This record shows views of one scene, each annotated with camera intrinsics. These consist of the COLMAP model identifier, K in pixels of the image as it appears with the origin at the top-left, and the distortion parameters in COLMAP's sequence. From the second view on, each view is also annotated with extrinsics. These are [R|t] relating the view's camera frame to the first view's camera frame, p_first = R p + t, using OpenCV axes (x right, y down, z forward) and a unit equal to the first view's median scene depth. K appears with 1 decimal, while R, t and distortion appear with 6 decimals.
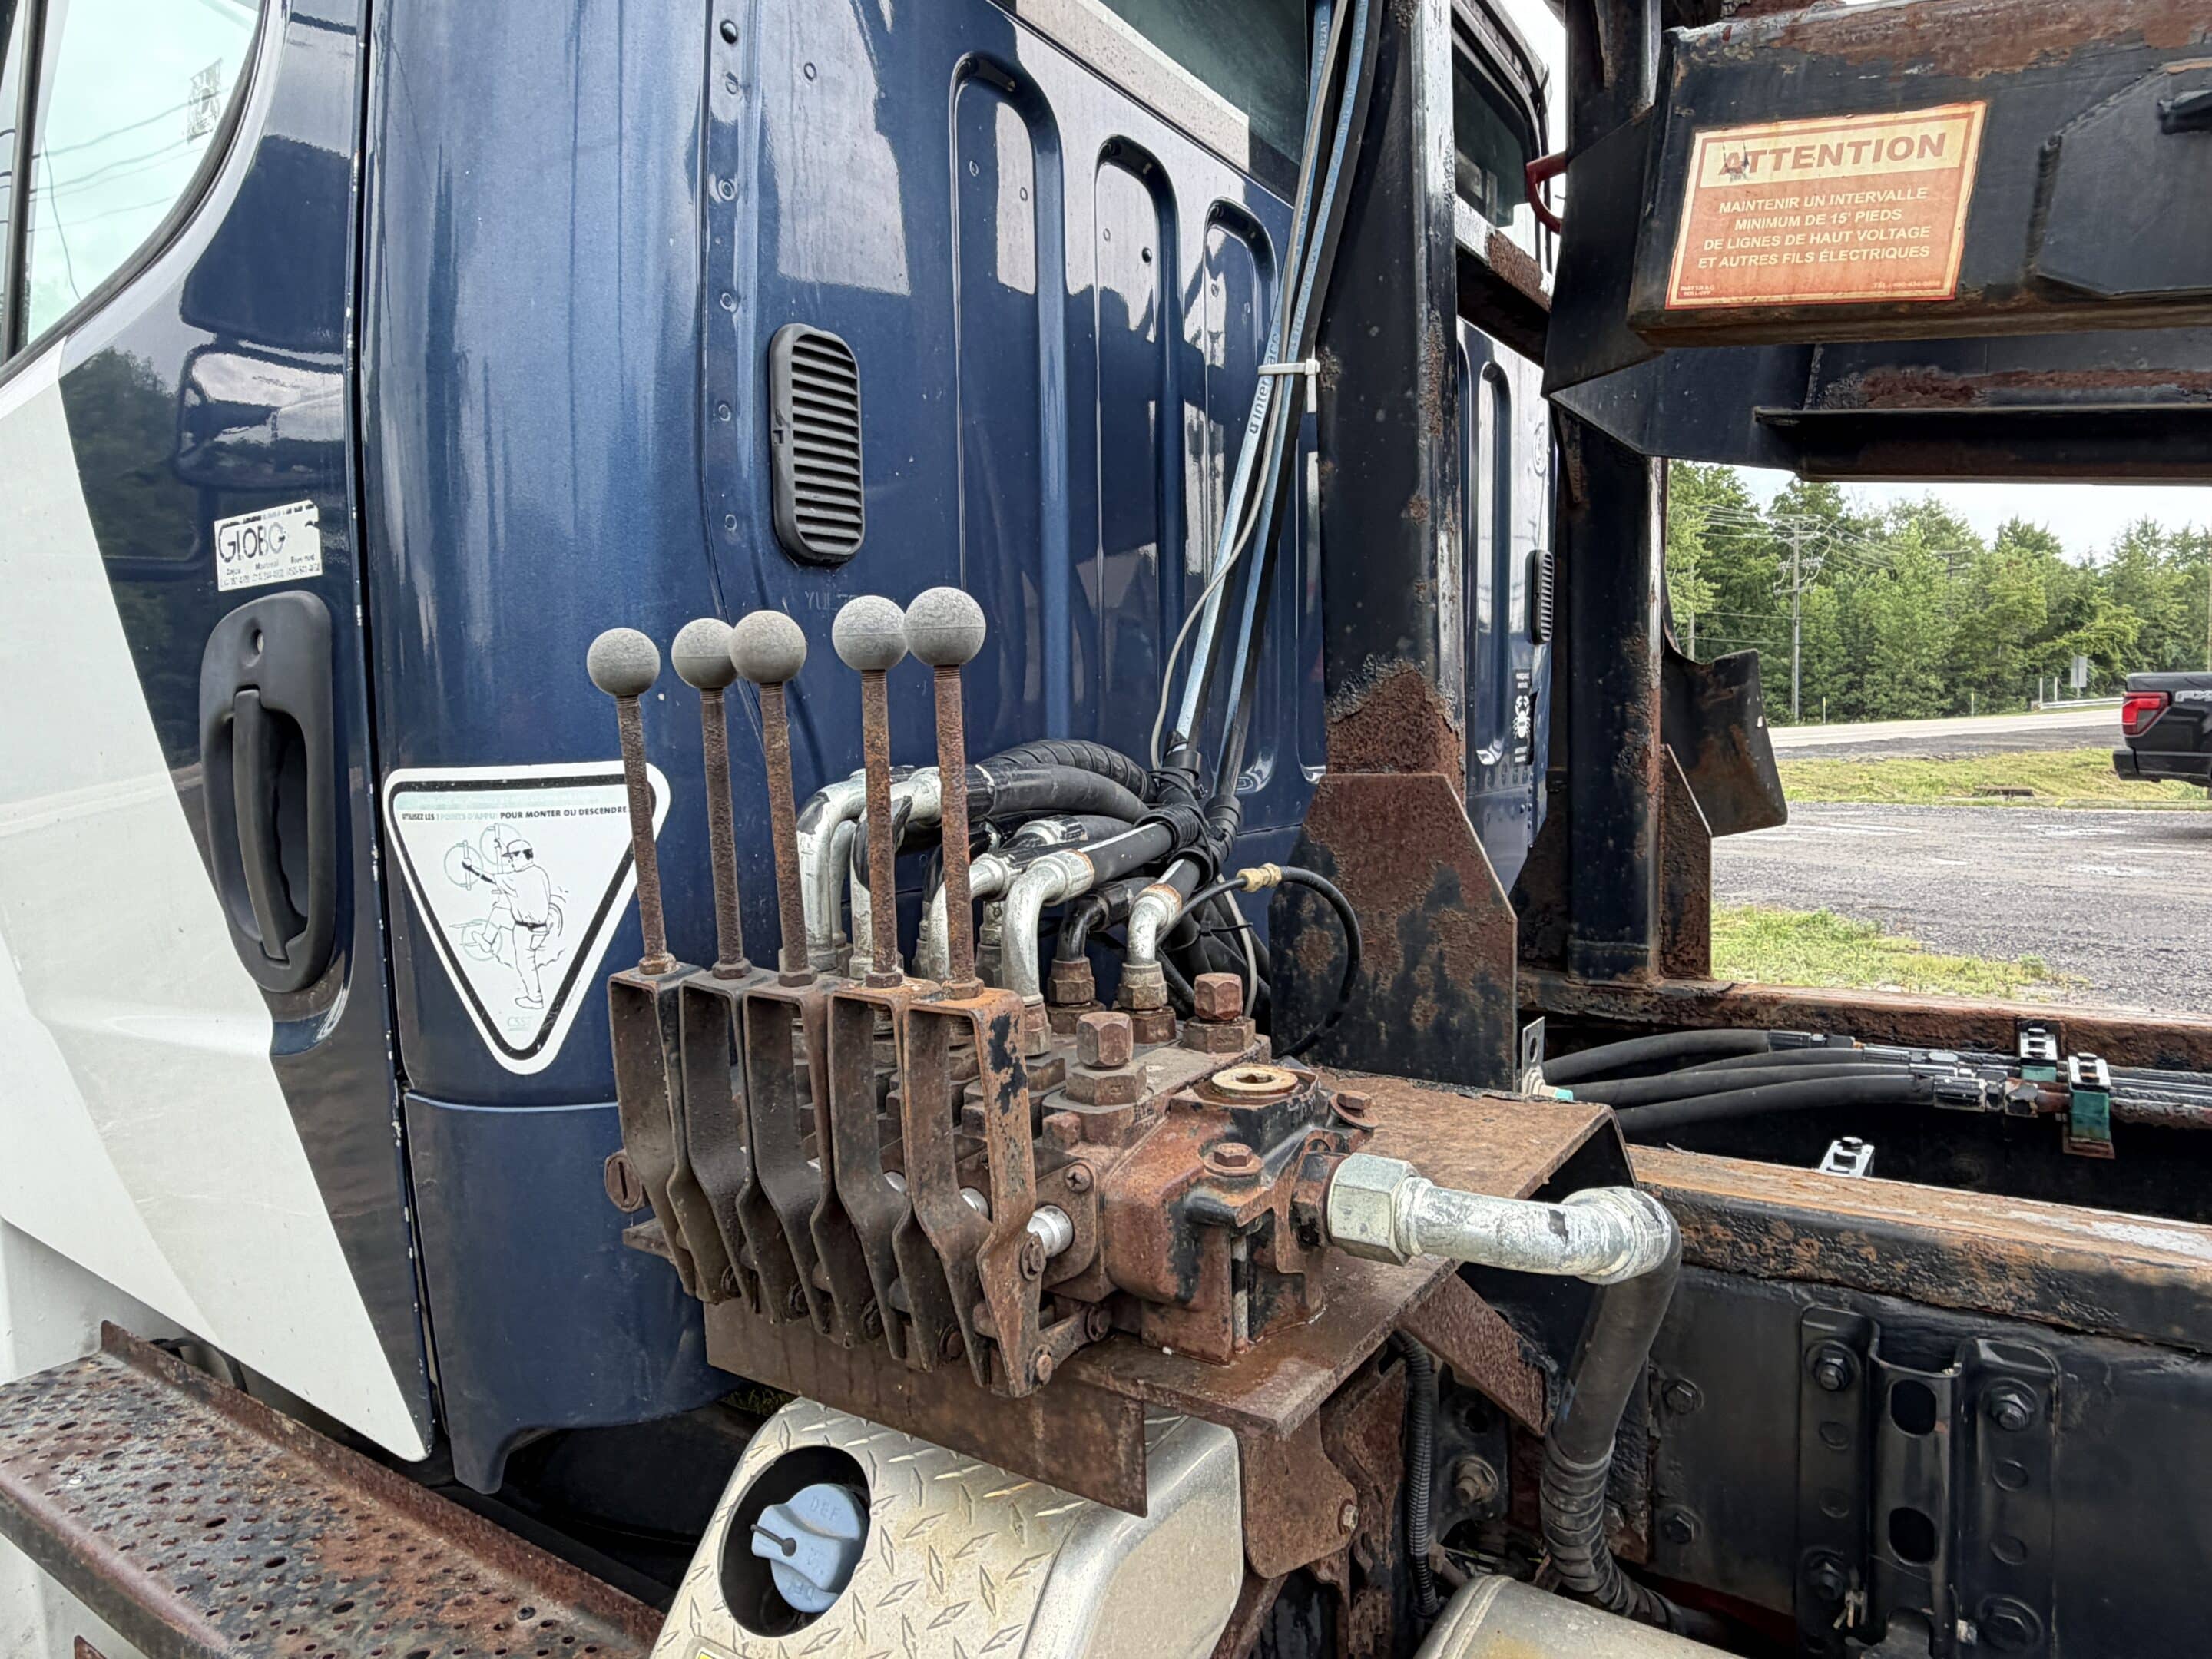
lens RADIAL K [[1377.9, 0, 1099.5], [0, 1377.9, 873.0], [0, 0, 1]] dist [-0.002059, -0.001357]
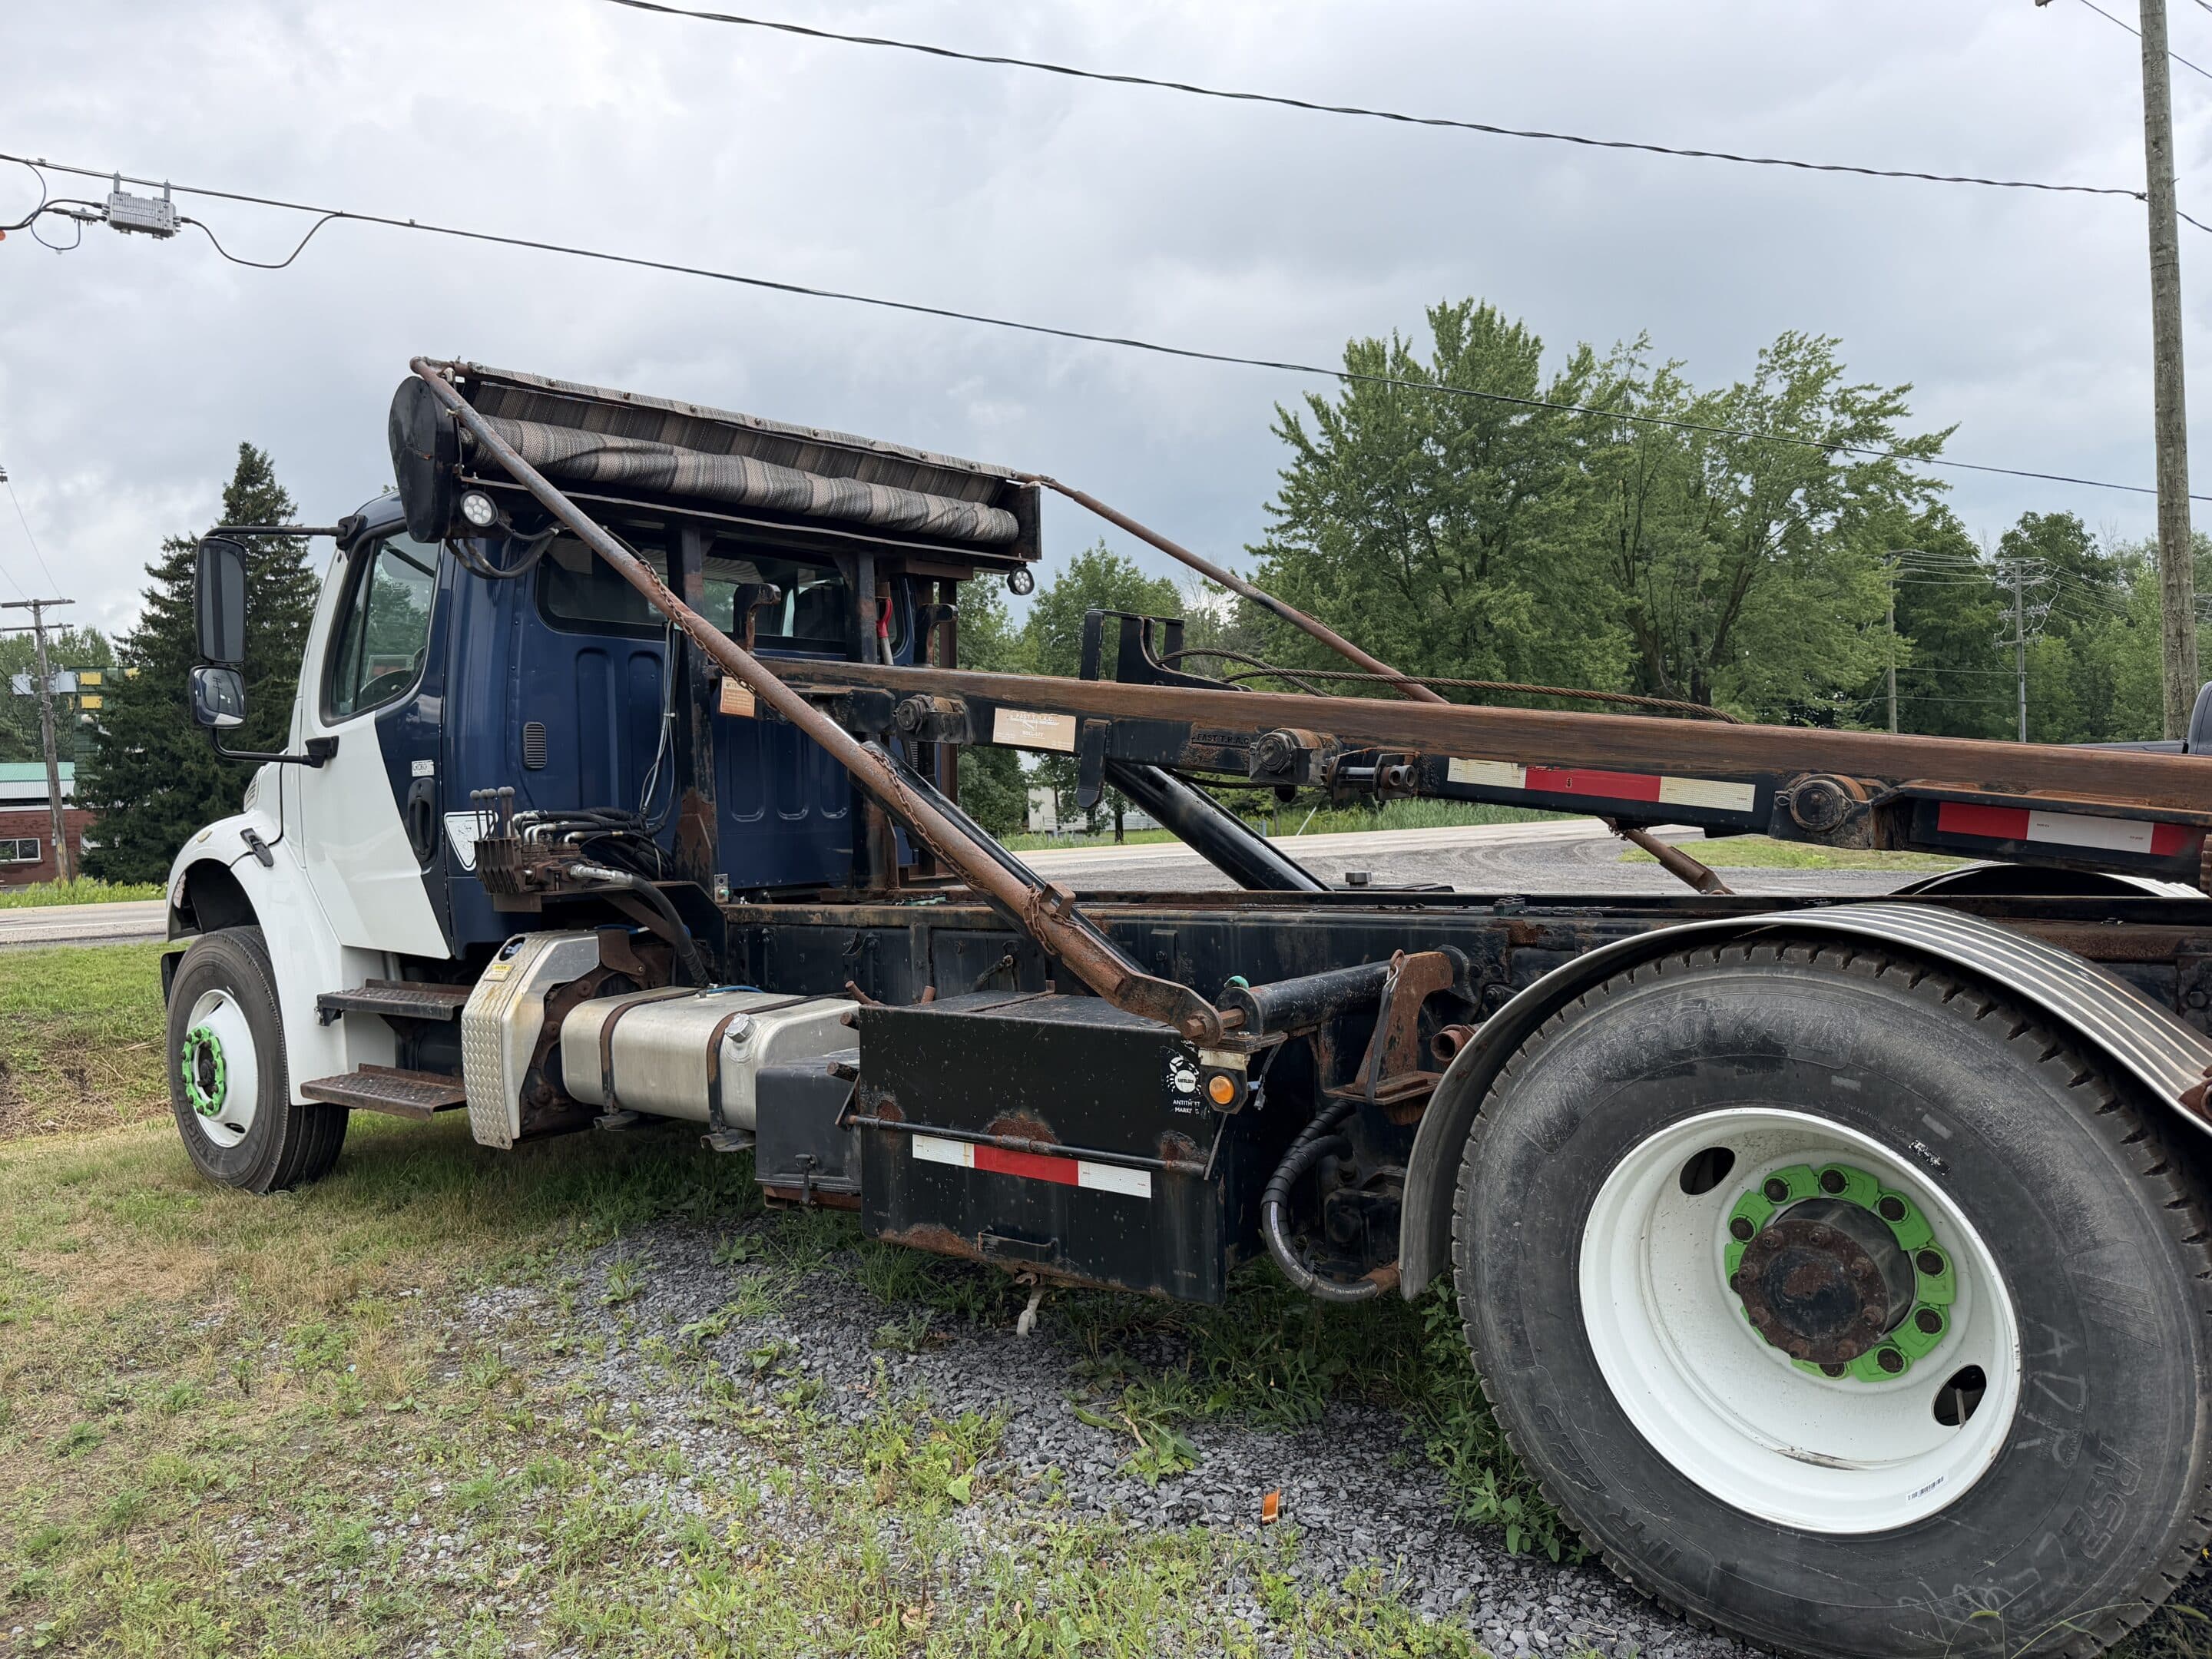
lens RADIAL K [[1598.6, 0, 1106.0], [0, 1598.6, 829.5], [0, 0, 1]] dist [-0.043977, -0.001372]
pose [[0.994781, -0.010207, -0.101524, 2.241271], [0.000936, 0.995855, -0.090947, 0.464735], [0.102031, 0.090377, 0.990667, -4.066153]]
